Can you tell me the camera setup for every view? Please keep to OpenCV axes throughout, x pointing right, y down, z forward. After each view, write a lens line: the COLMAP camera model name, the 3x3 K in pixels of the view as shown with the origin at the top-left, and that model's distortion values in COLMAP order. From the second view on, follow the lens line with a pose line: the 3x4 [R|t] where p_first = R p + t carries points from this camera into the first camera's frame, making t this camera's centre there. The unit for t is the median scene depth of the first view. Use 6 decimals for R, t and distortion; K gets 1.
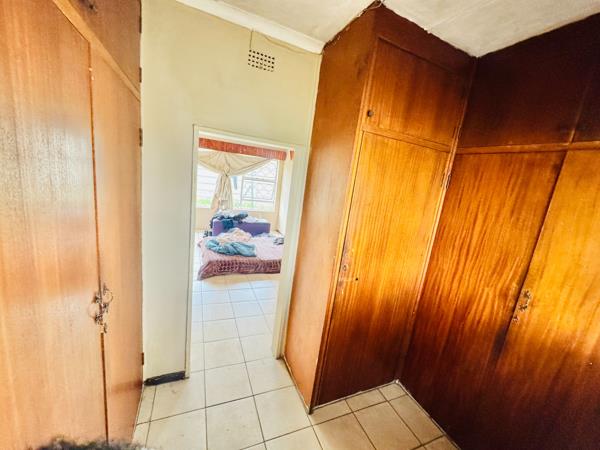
lens RADIAL K [[239.6, 0, 300.2], [0, 239.6, 226.1], [0, 0, 1]] dist [0.000504, 0.000044]
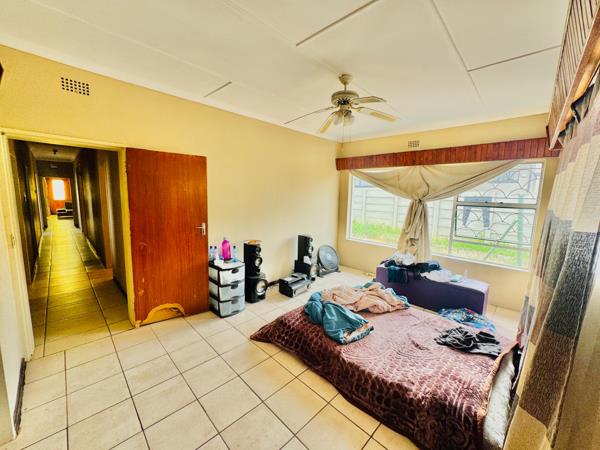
lens RADIAL K [[239.6, 0, 300.5], [0, 239.6, 226.6], [0, 0, 1]] dist [0.000504, 0.000044]
pose [[0.383122, 0.012645, -0.923611, 0.171521], [-0.166001, 0.984569, -0.055378, -0.053266], [0.908659, 0.174537, 0.379309, 0.474080]]
